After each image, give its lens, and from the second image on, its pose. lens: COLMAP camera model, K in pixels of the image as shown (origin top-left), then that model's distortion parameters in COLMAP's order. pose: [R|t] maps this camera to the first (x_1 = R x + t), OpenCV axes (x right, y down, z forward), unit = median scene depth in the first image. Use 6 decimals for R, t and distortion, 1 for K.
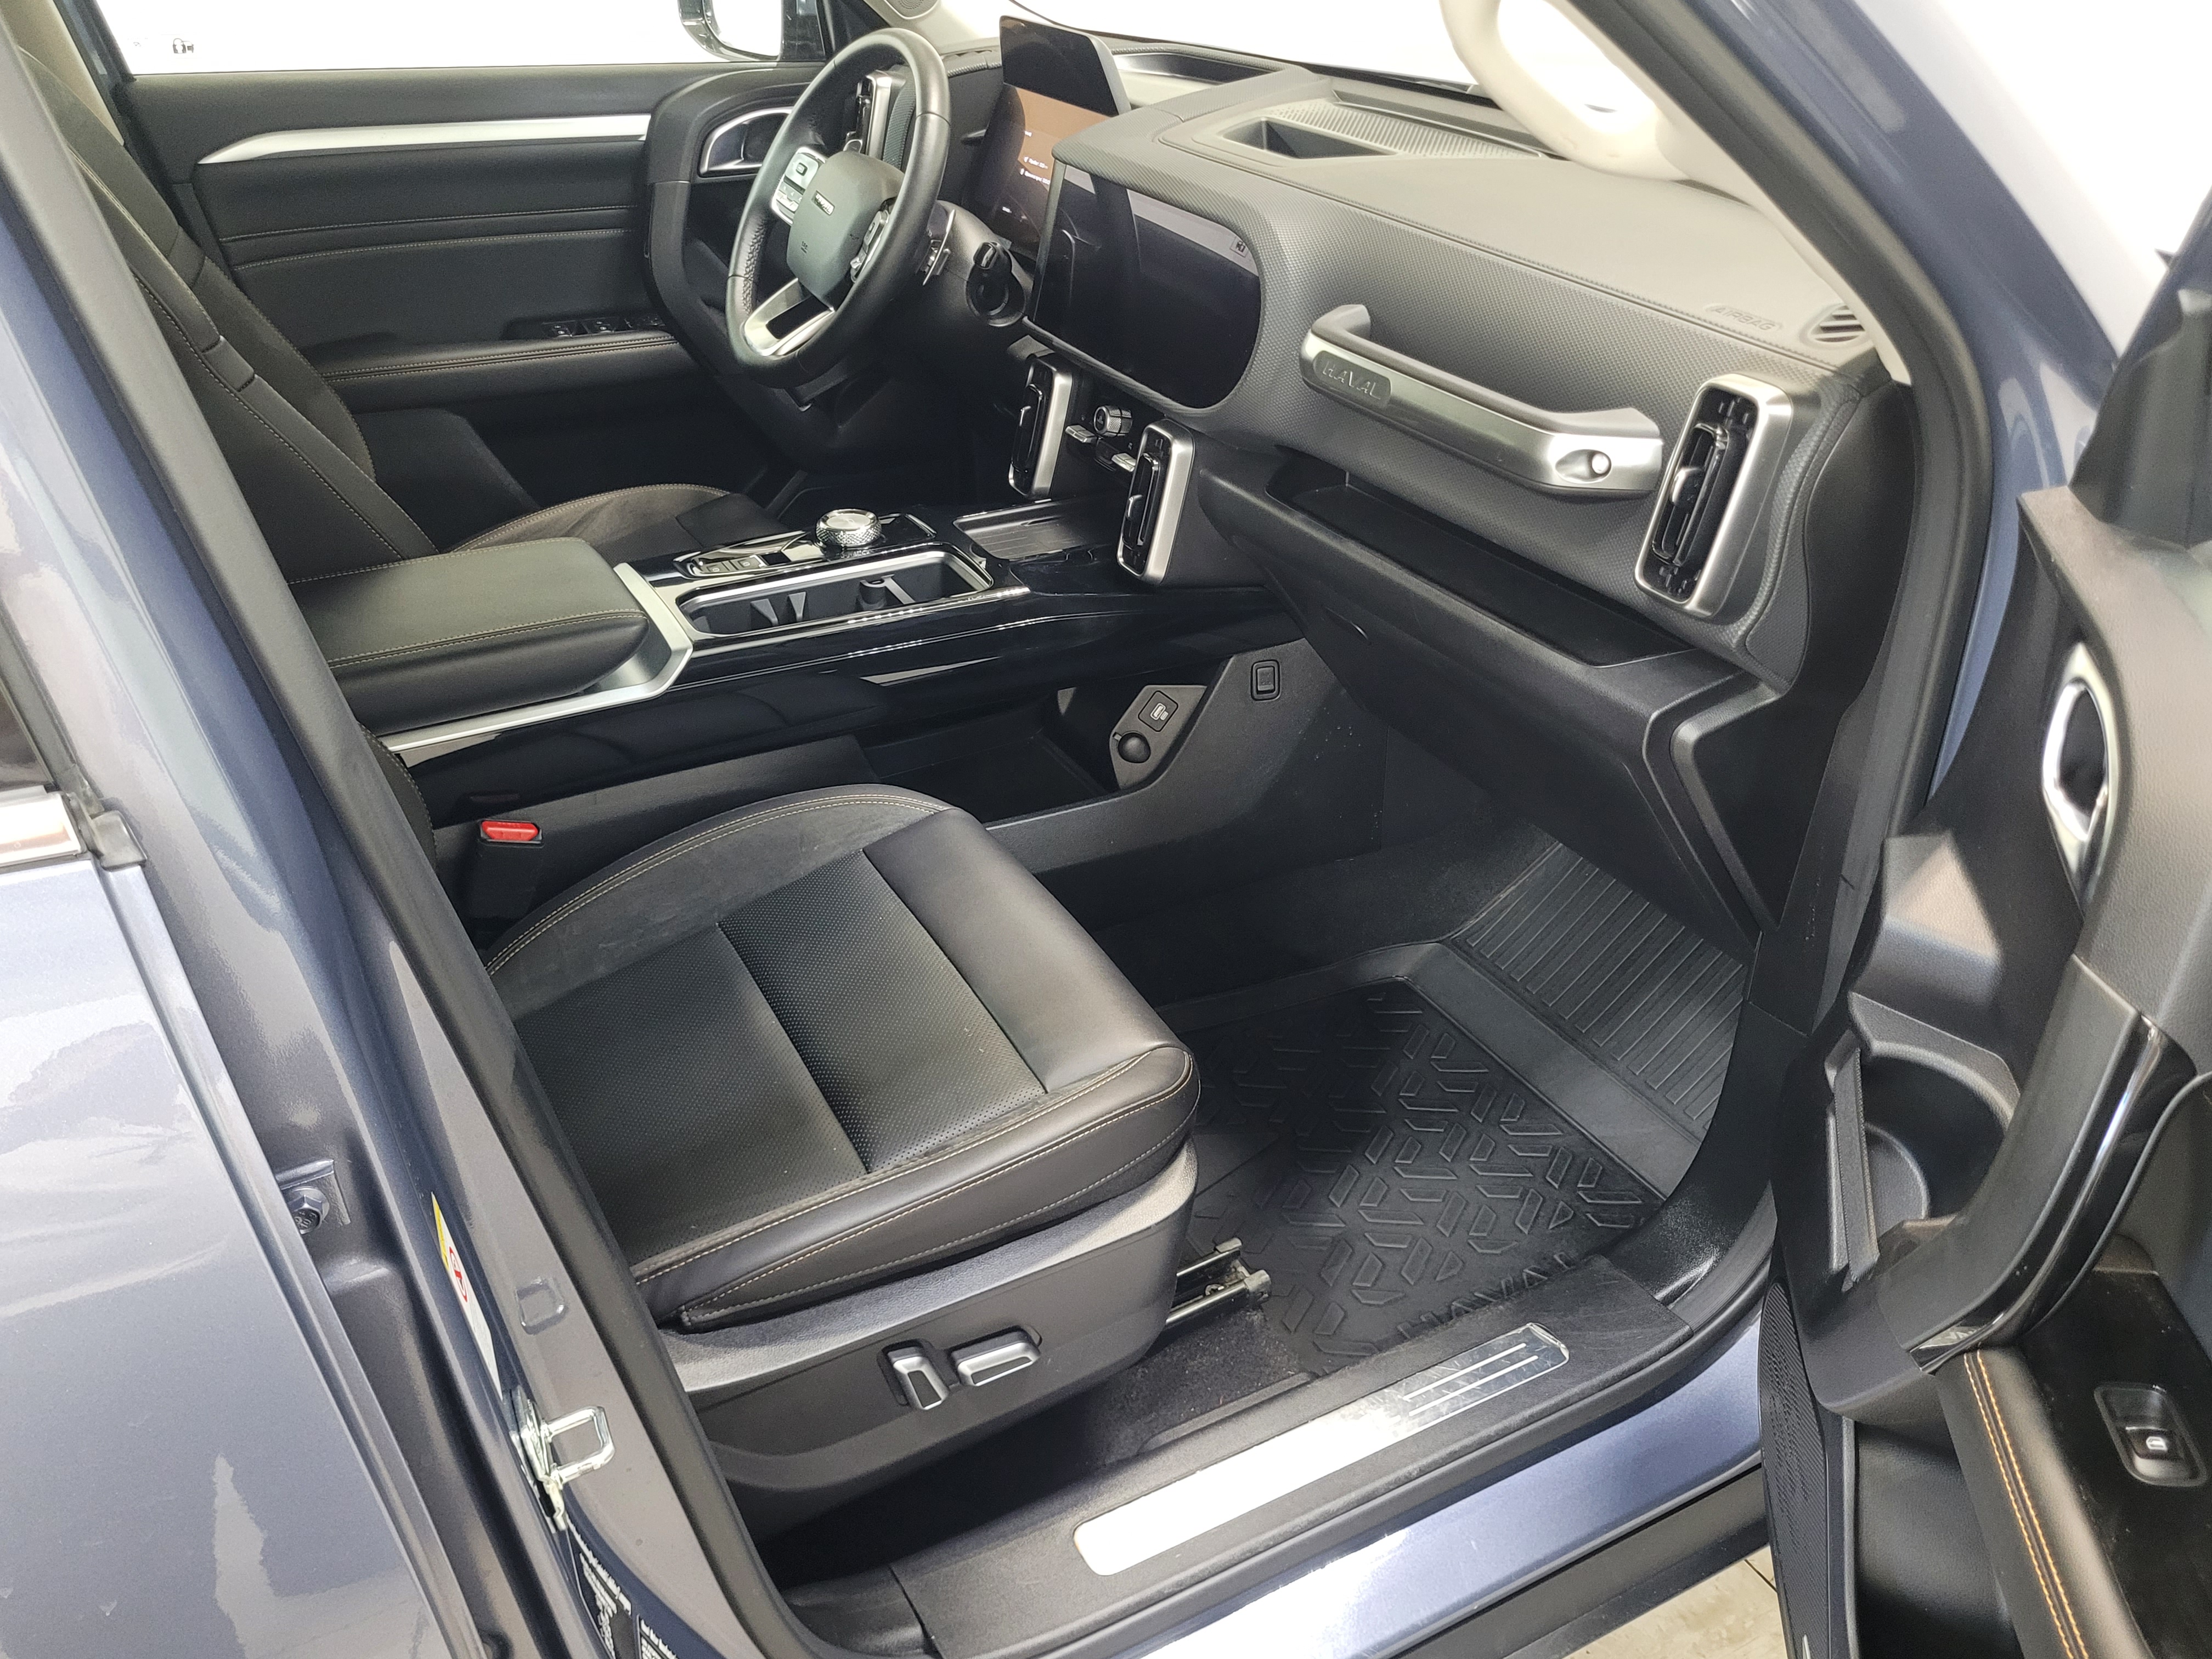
lens RADIAL K [[1773.5, 0, 1087.2], [0, 1773.5, 837.3], [0, 0, 1]] dist [0.031800, -0.002934]
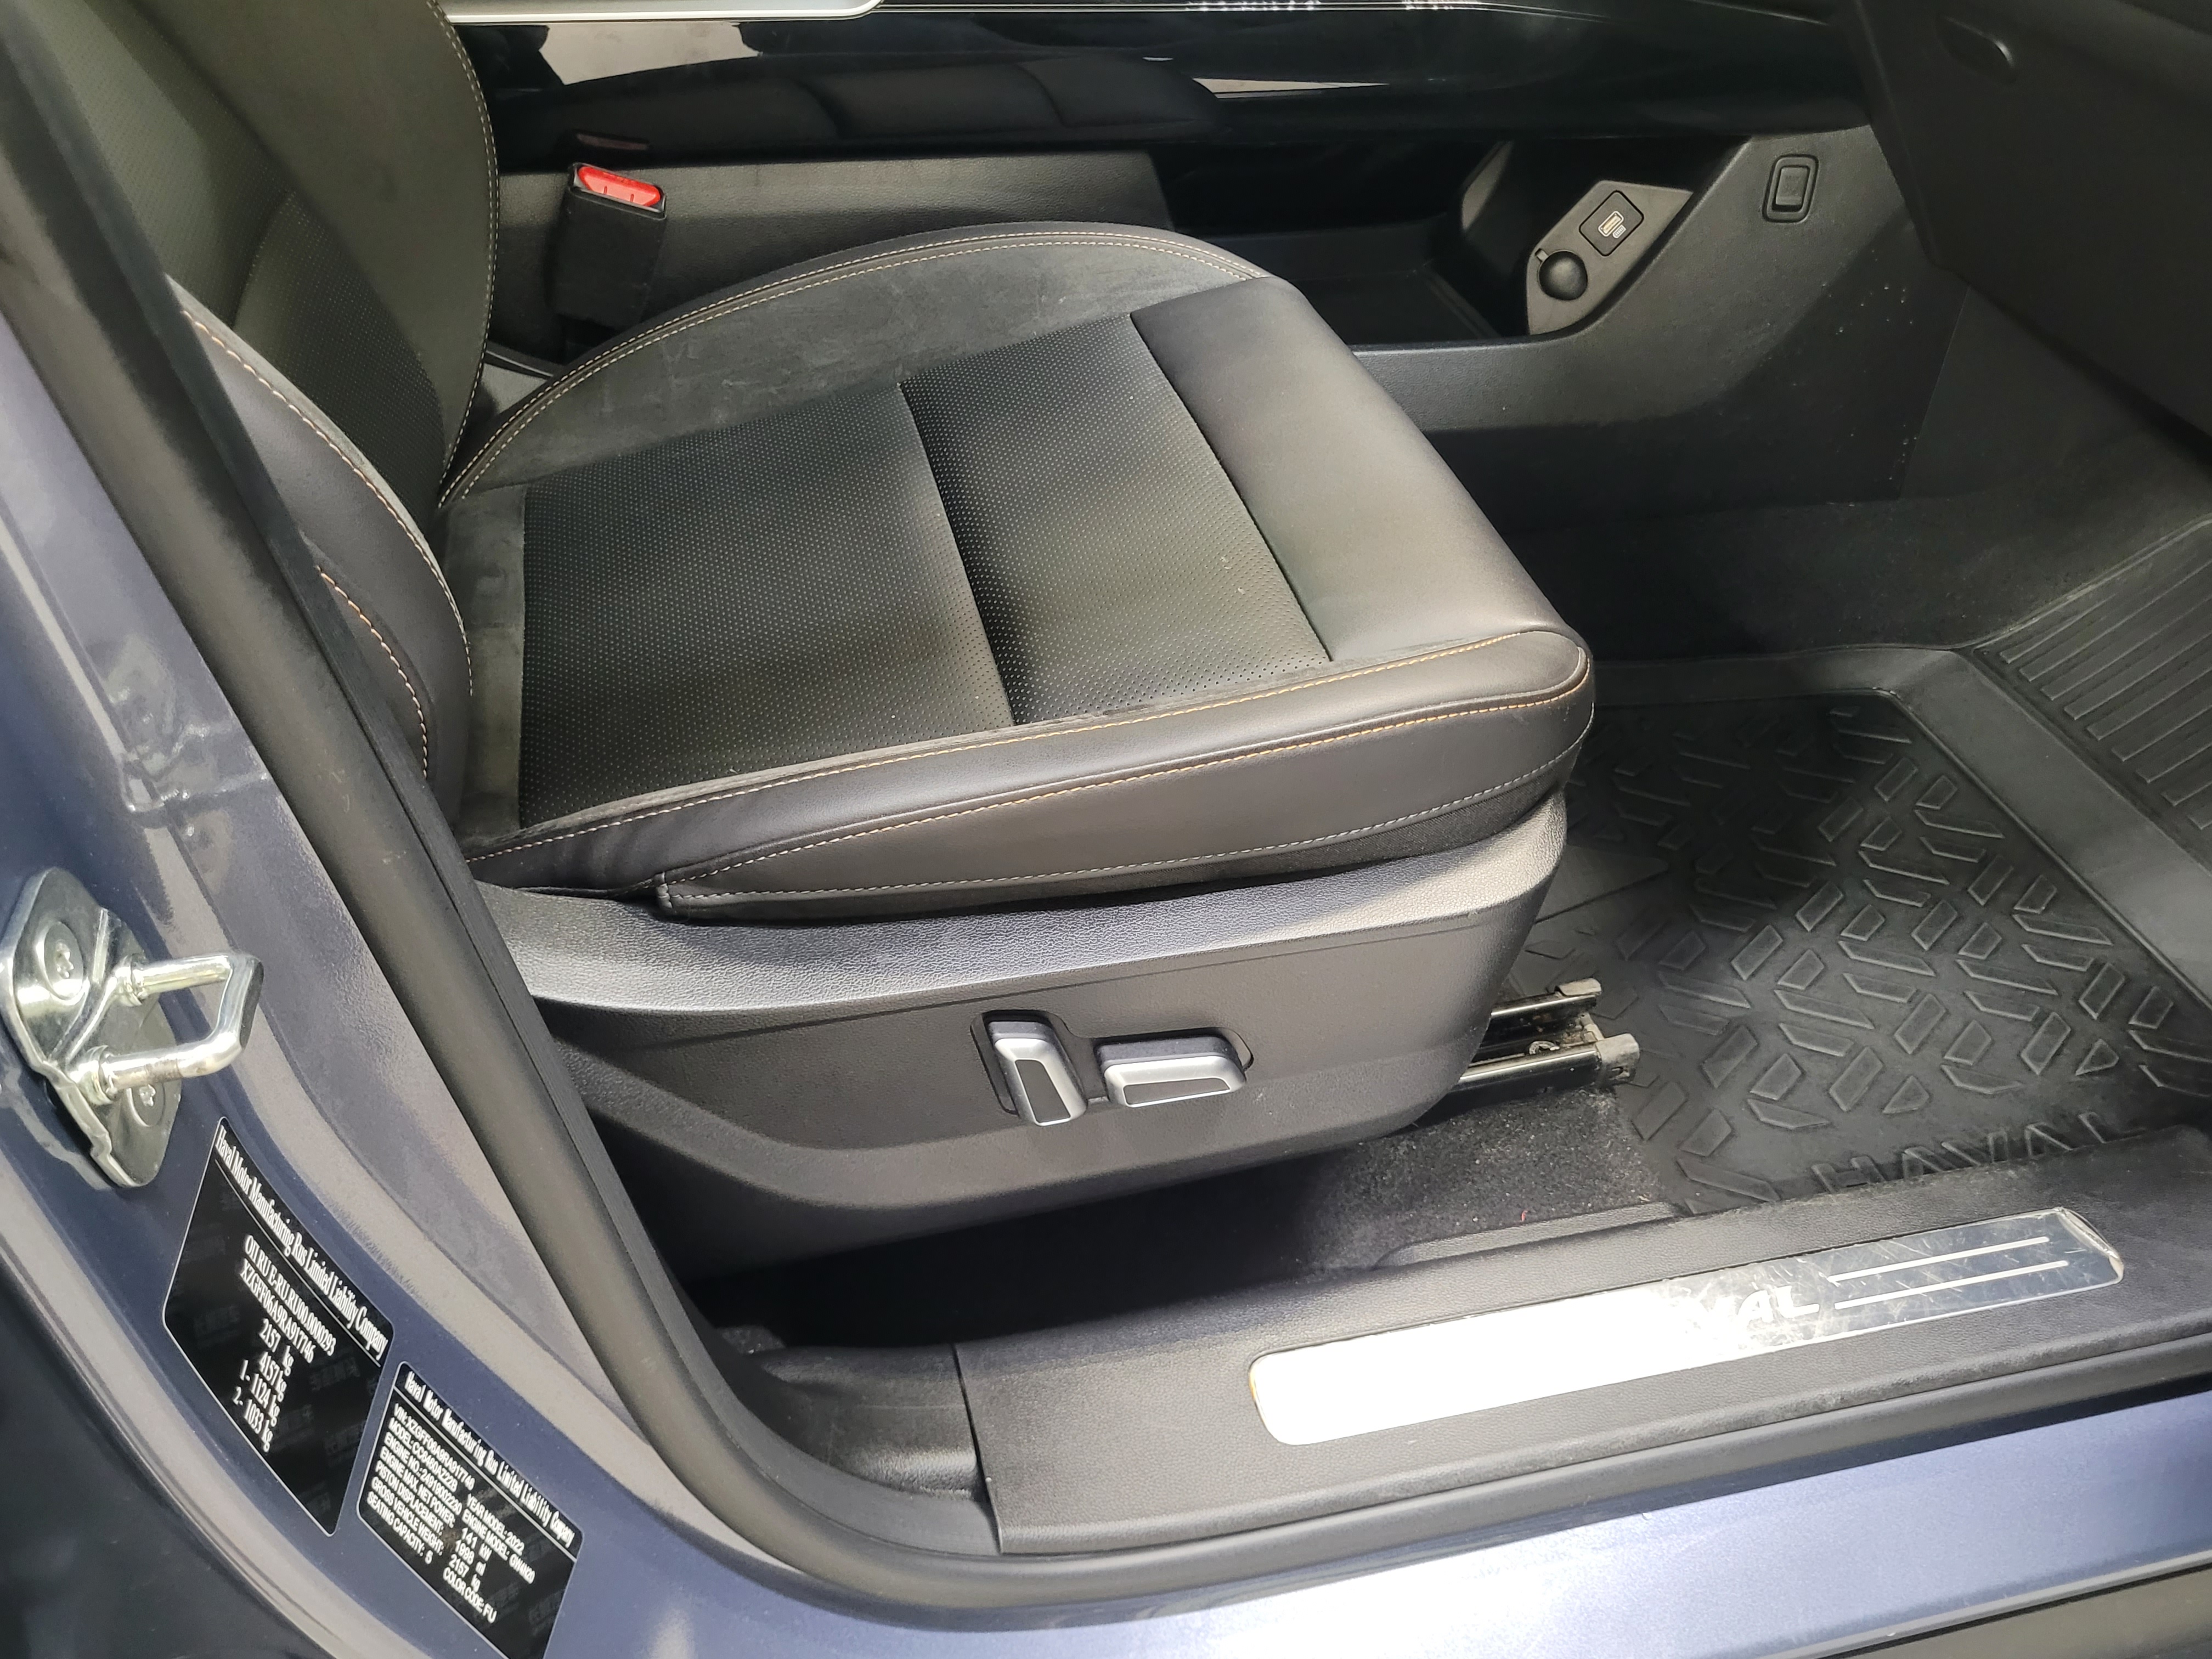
lens RADIAL K [[1773.5, 0, 1087.2], [0, 1773.5, 837.3], [0, 0, 1]] dist [0.031800, -0.002934]
pose [[0.967638, 0.181933, -0.174861, 0.010803], [-0.156742, 0.976408, 0.148527, 0.111387], [0.197758, -0.116312, 0.973326, 0.355924]]
